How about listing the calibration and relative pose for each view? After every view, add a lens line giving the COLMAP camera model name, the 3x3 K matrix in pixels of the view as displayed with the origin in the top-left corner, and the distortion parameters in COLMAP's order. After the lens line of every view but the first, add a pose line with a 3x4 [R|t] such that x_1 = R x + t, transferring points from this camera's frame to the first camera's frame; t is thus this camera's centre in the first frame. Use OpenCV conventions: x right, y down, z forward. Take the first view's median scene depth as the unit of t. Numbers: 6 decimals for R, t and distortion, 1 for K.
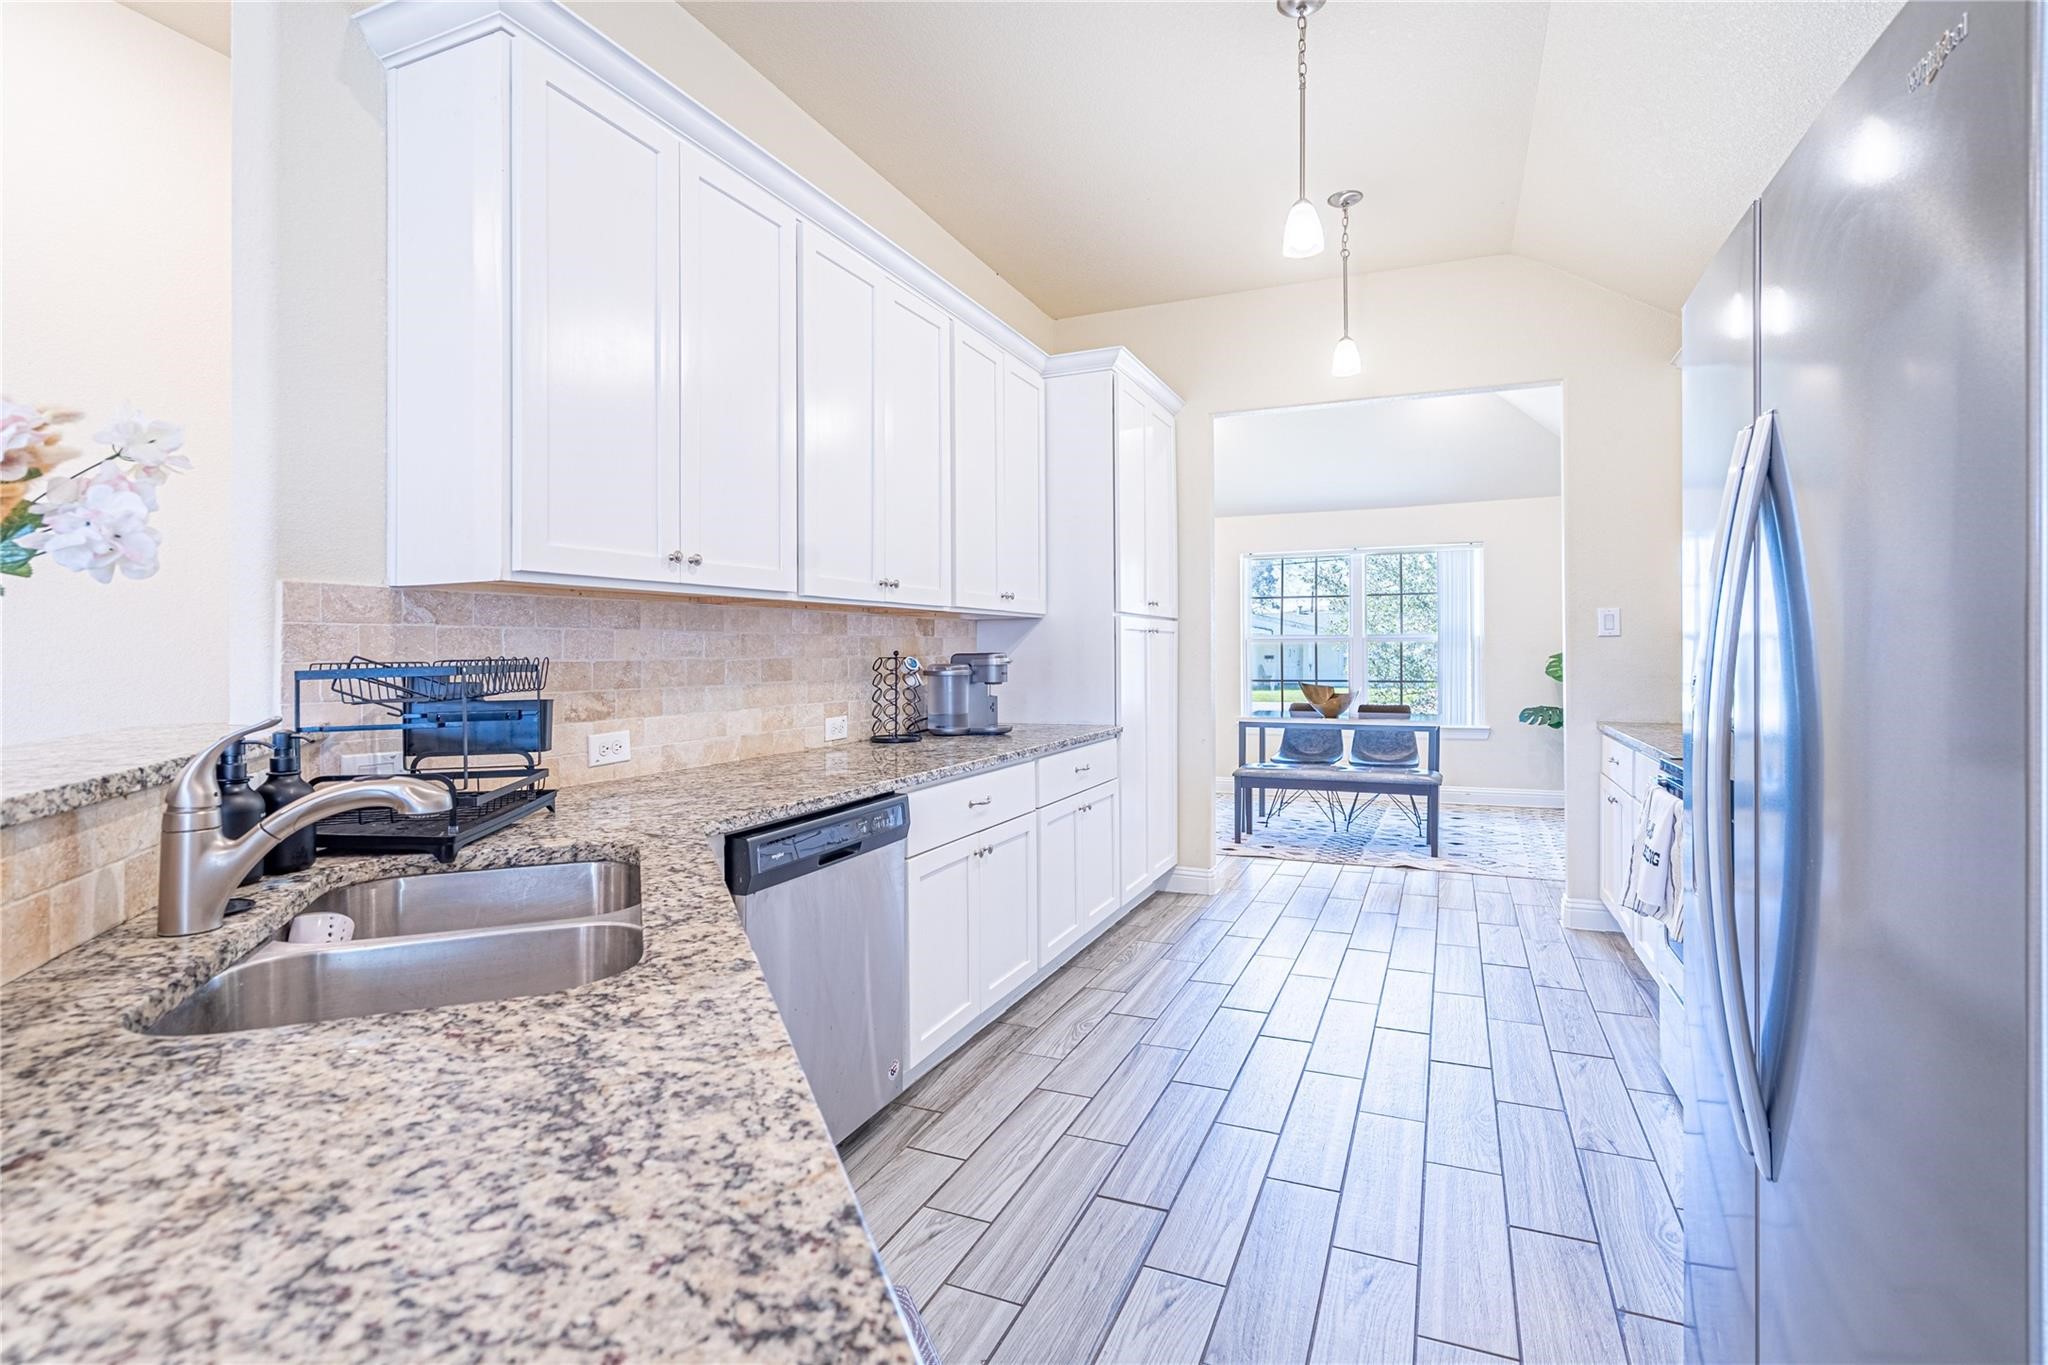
lens RADIAL K [[967.1, 0, 1031.8], [0, 967.1, 653.7], [0, 0, 1]] dist [-0.007656, -0.000014]
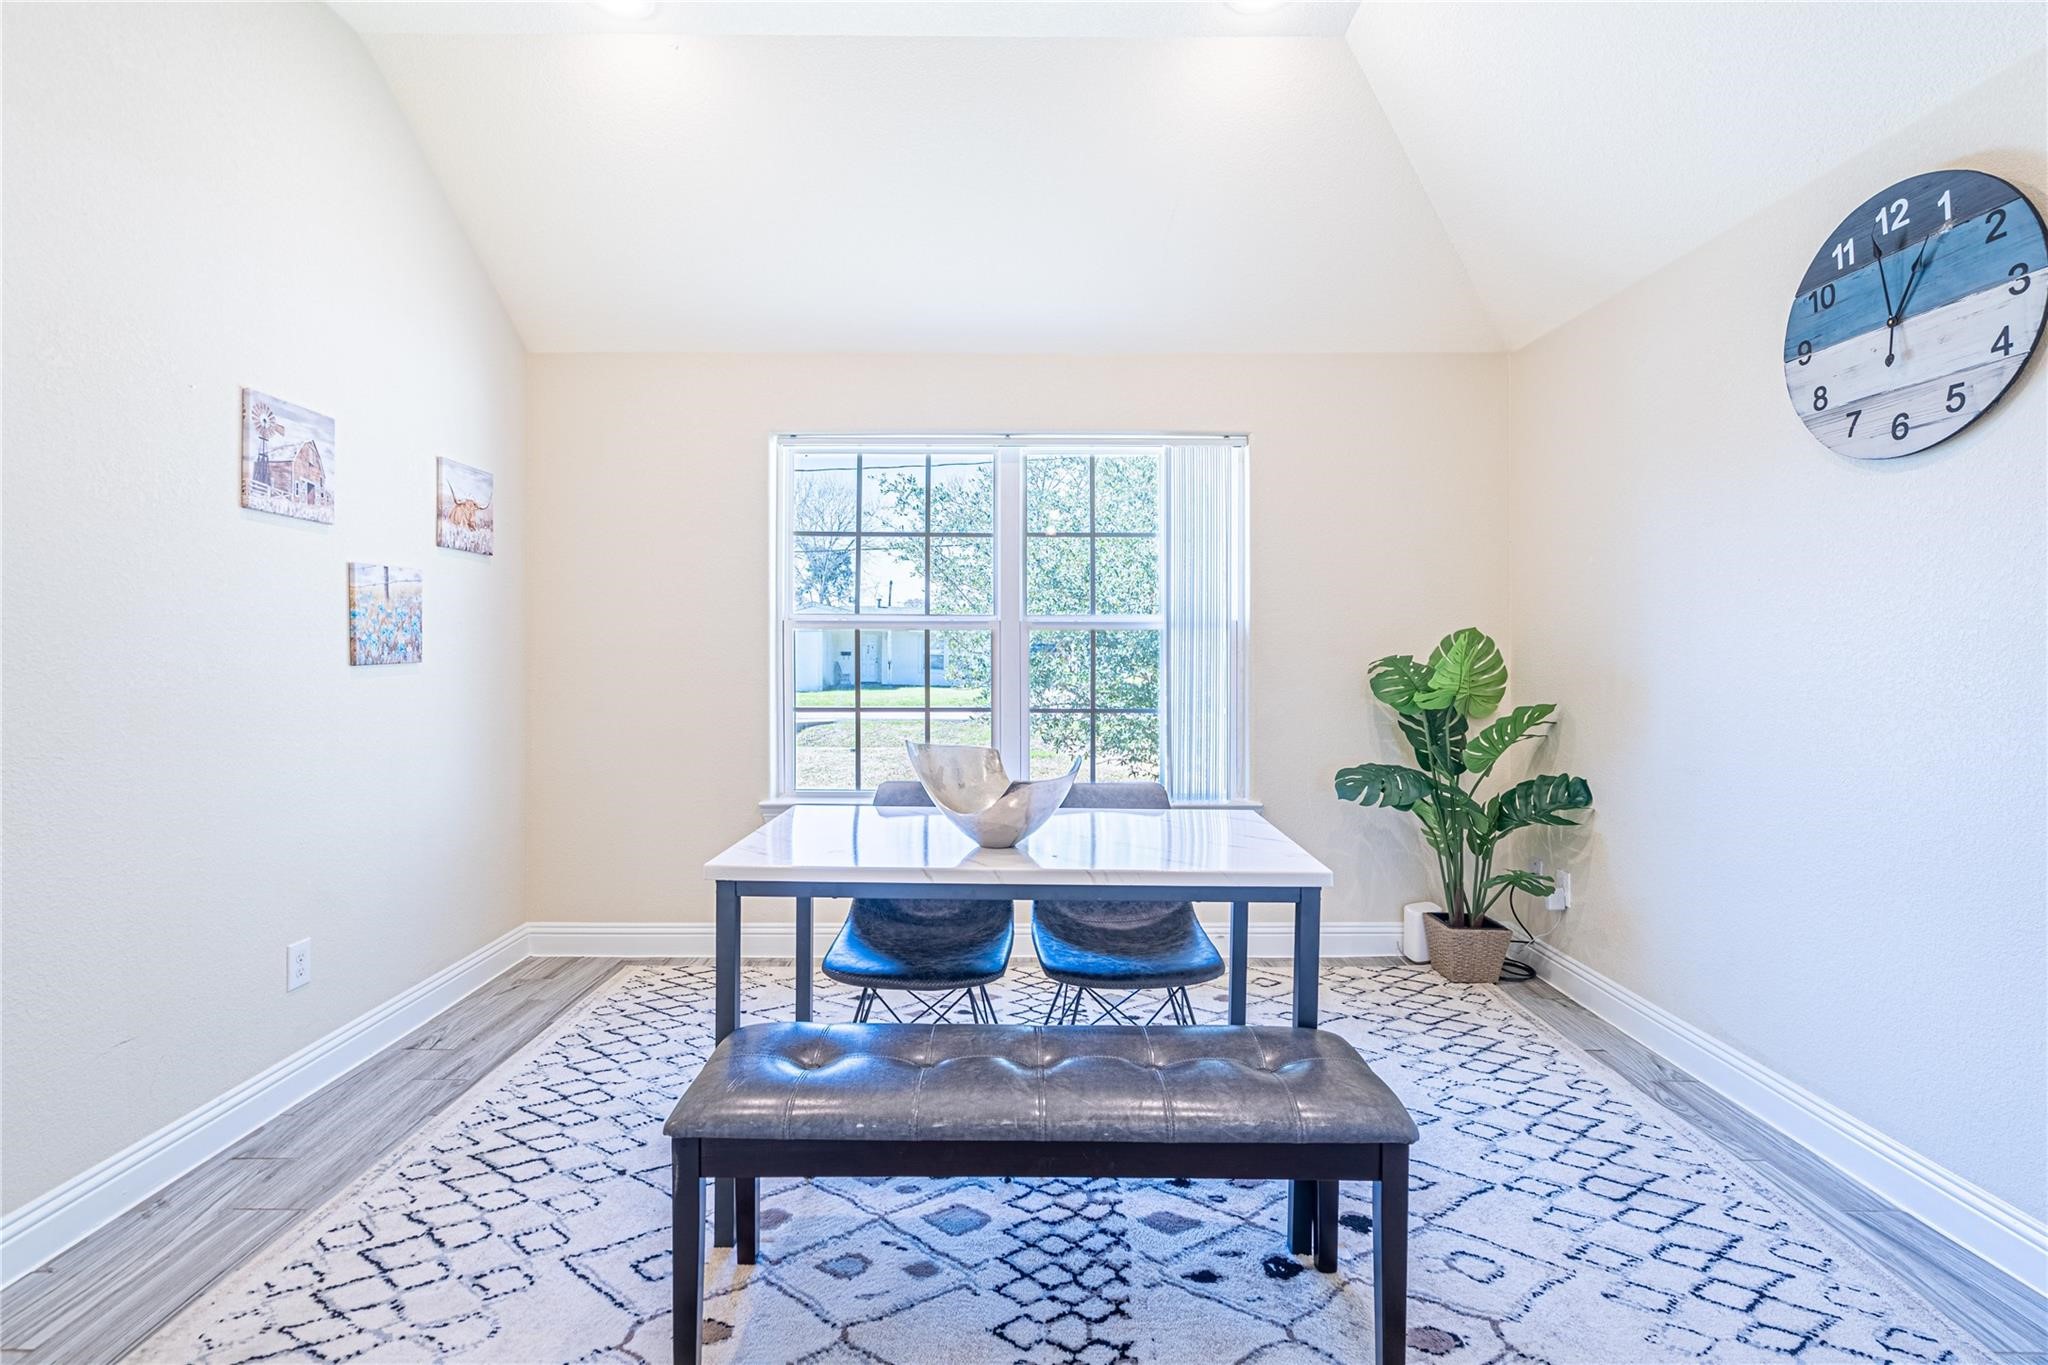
lens RADIAL K [[967.1, 0, 1031.8], [0, 967.1, 653.7], [0, 0, 1]] dist [-0.007656, -0.000014]
pose [[0.908961, 0.000988, 0.416881, 0.082438], [-0.002805, 0.999989, 0.003748, -0.001877], [-0.416873, -0.004576, 0.908953, 0.315492]]
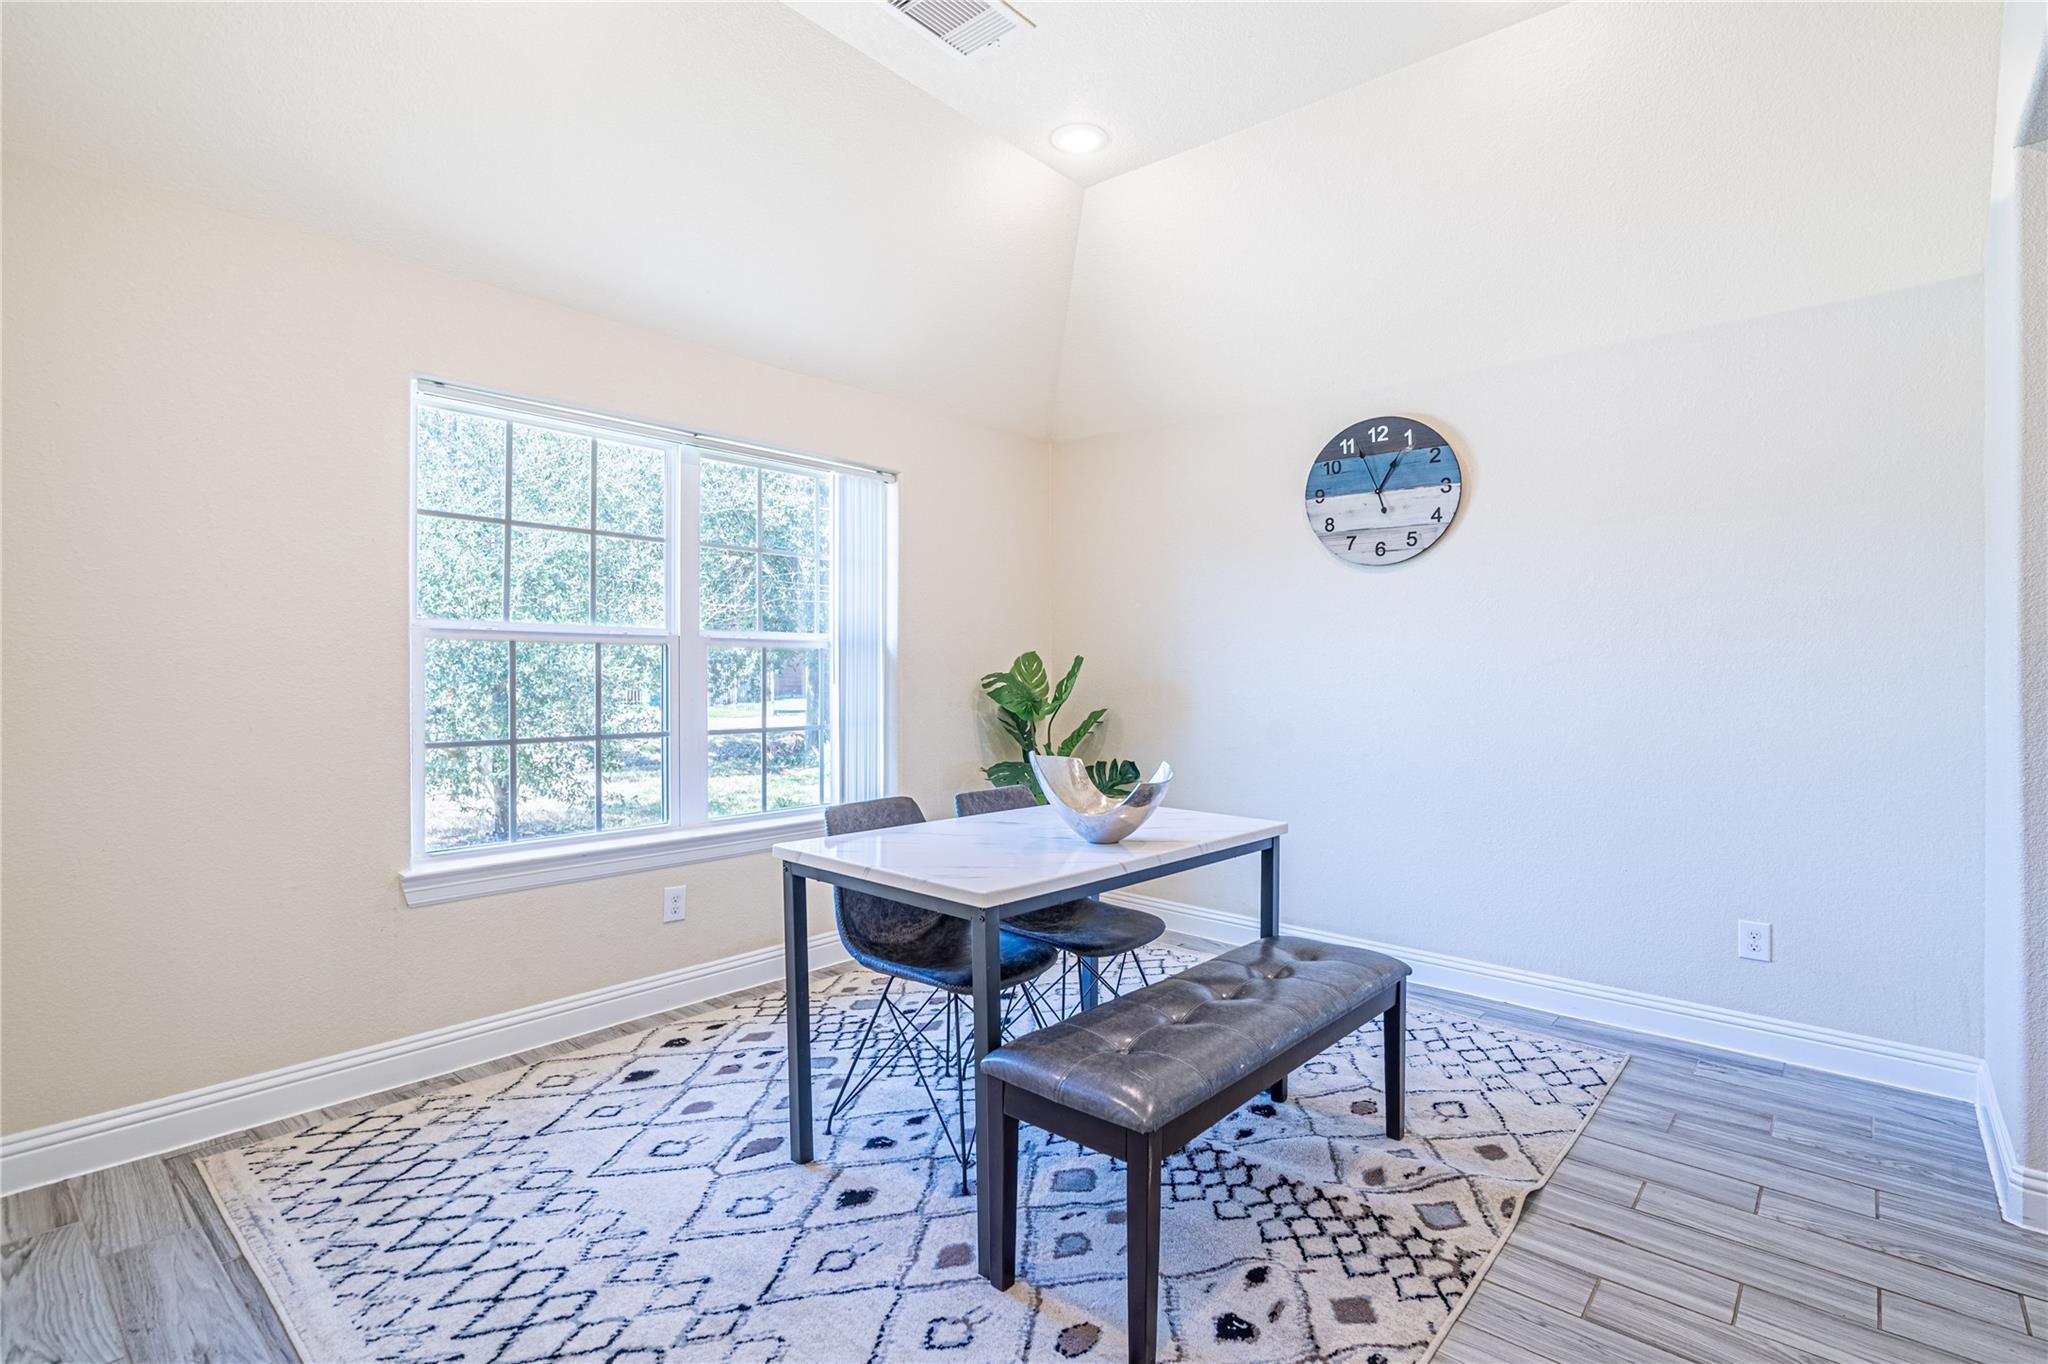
lens RADIAL K [[967.1, 0, 1031.8], [0, 967.1, 653.2], [0, 0, 1]] dist [-0.007656, -0.000014]
pose [[0.290369, 0.017914, 0.956747, -0.021243], [-0.007666, 0.999836, -0.016394, -0.002043], [-0.956884, -0.002574, 0.290459, 0.407600]]
